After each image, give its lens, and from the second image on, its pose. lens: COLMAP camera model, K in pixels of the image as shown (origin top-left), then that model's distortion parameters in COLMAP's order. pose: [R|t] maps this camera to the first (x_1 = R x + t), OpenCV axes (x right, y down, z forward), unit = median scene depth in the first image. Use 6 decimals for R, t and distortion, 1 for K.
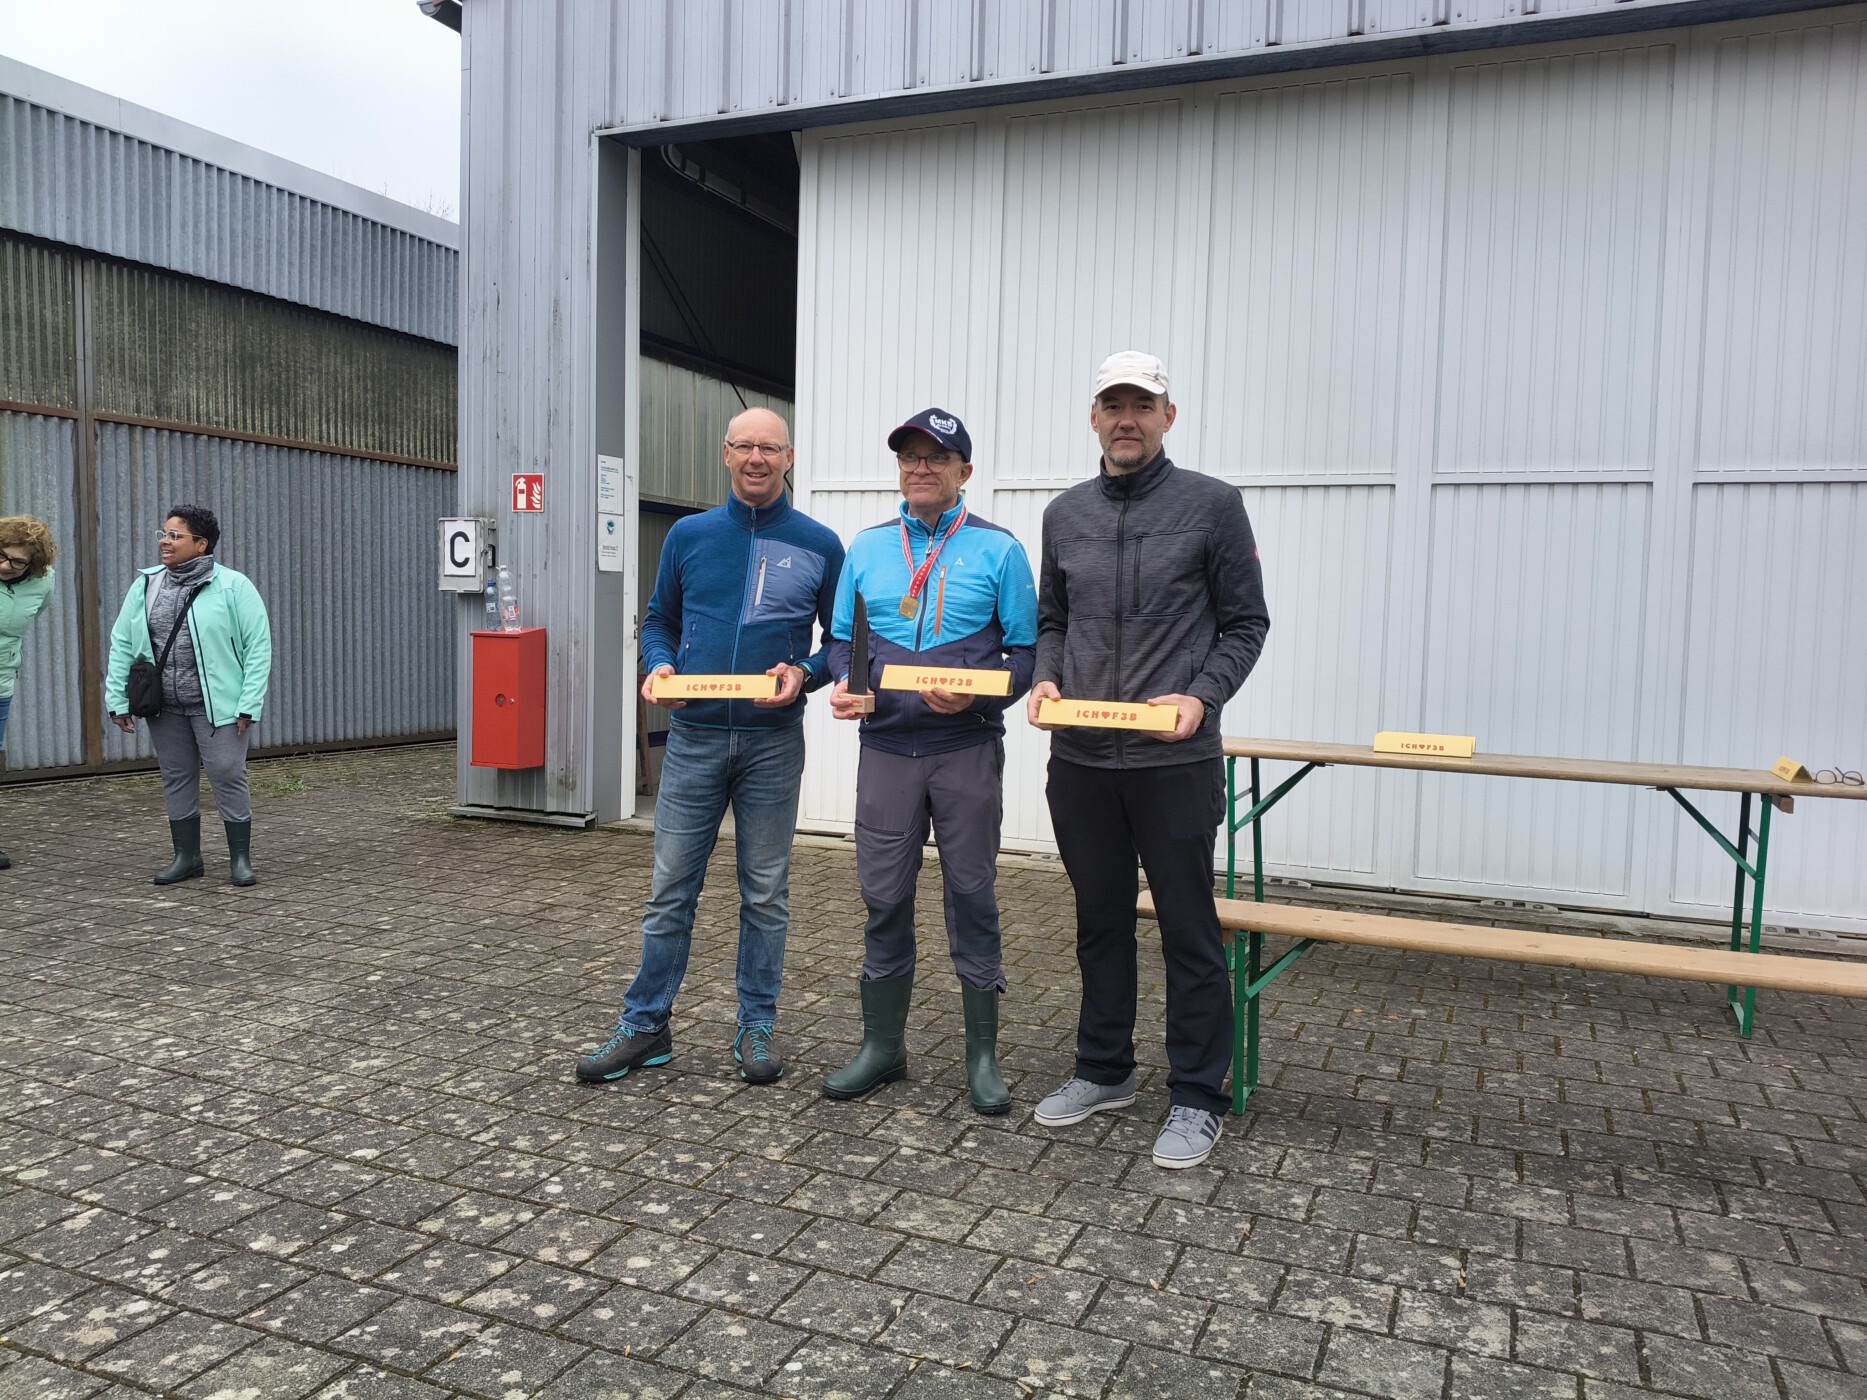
lens RADIAL K [[1421.5, 0, 937.3], [0, 1421.5, 680.6], [0, 0, 1]] dist [0.005933, -0.020543]
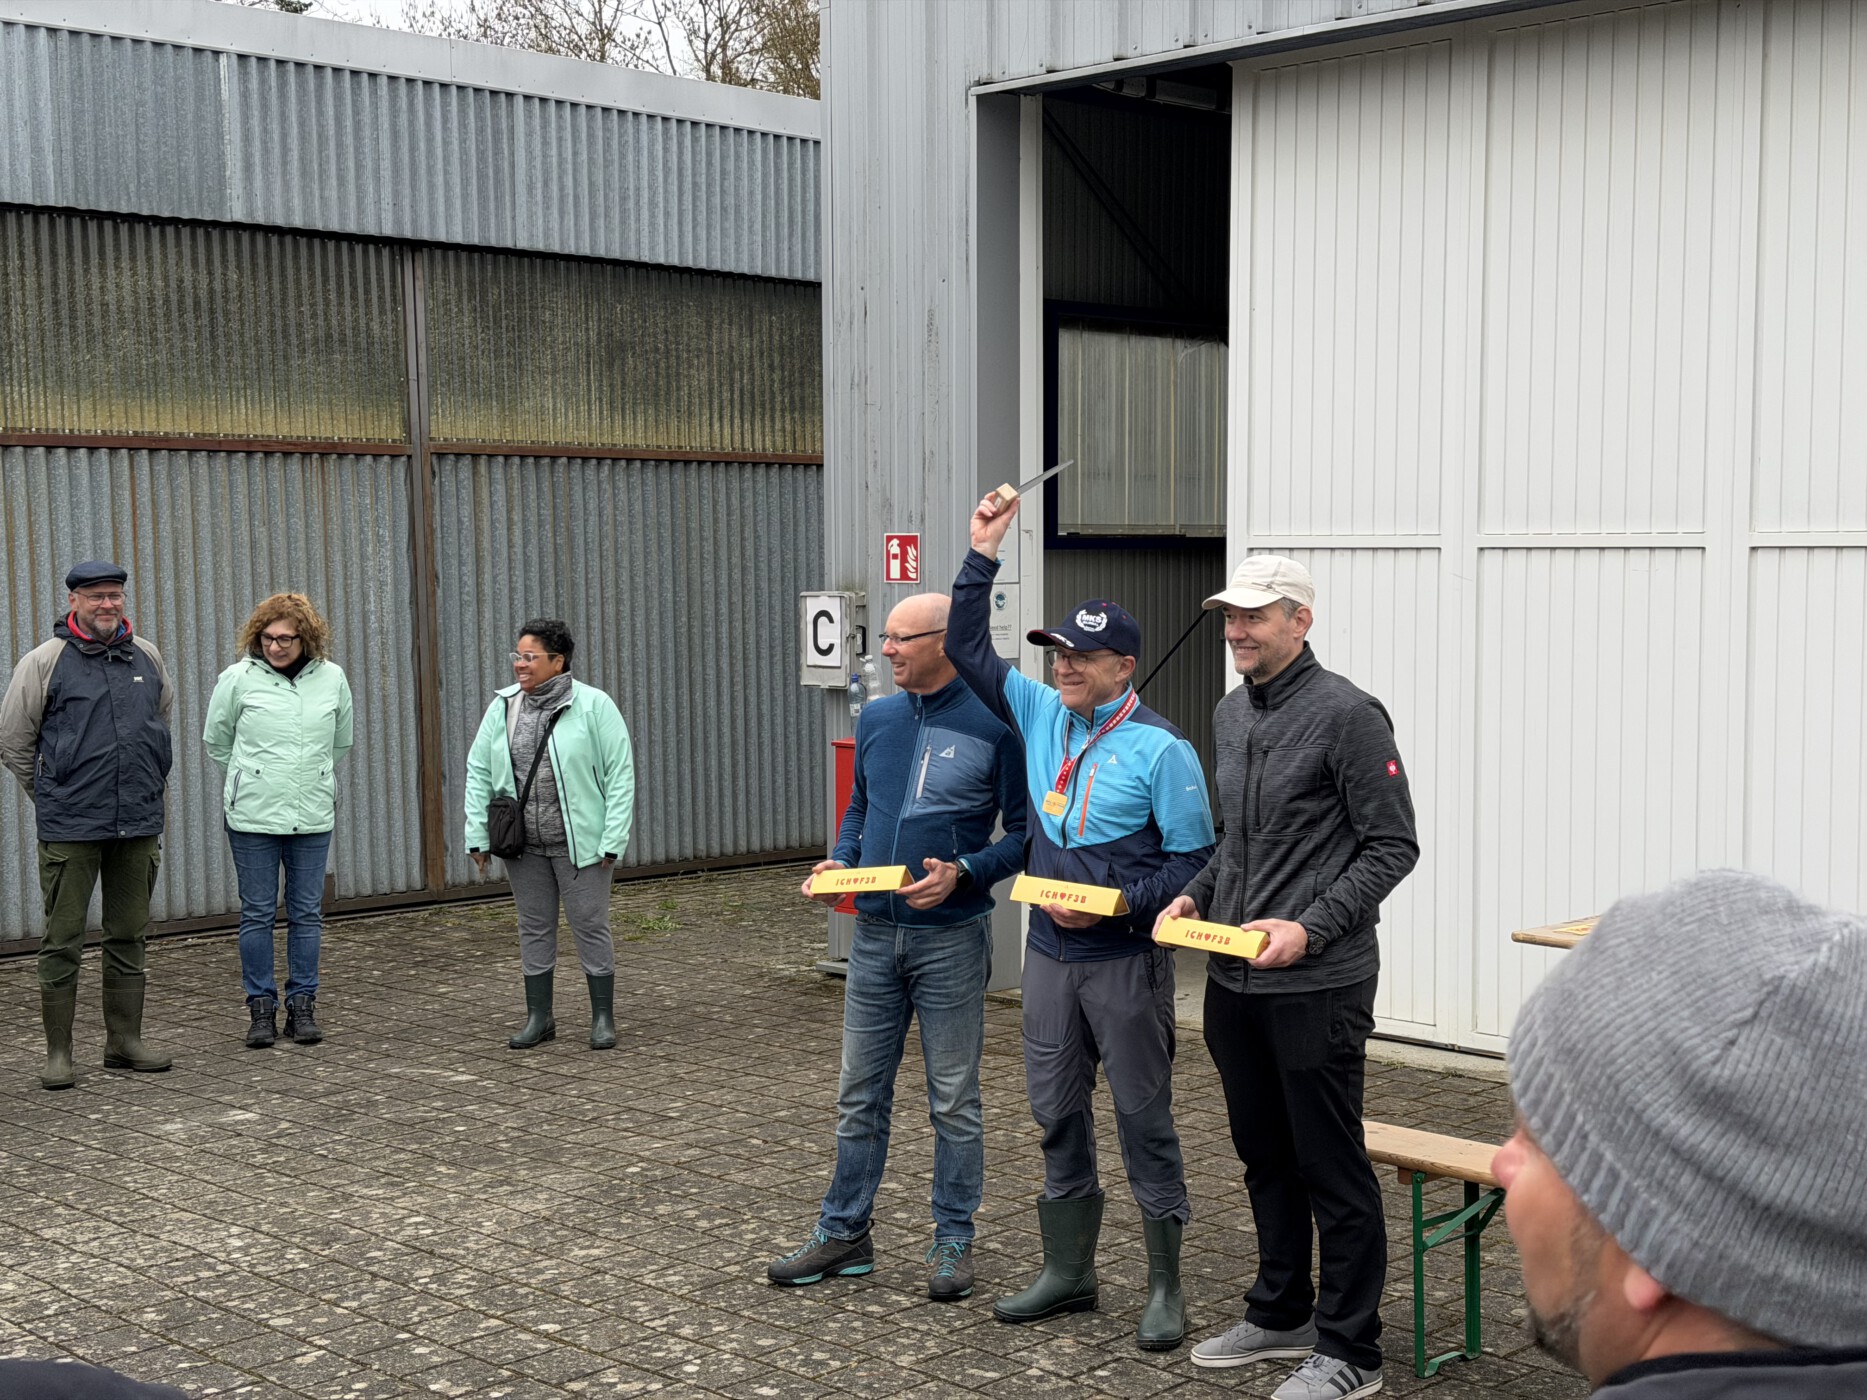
lens RADIAL K [[2575.1, 0, 933.5], [0, 2575.1, 700.0], [0, 0, 1]] dist [0.192777, -0.087623]
pose [[0.929592, -0.006034, -0.368541, 0.200812], [0.007368, 0.999970, 0.002211, -0.048540], [0.368516, -0.004770, 0.929609, -0.244348]]
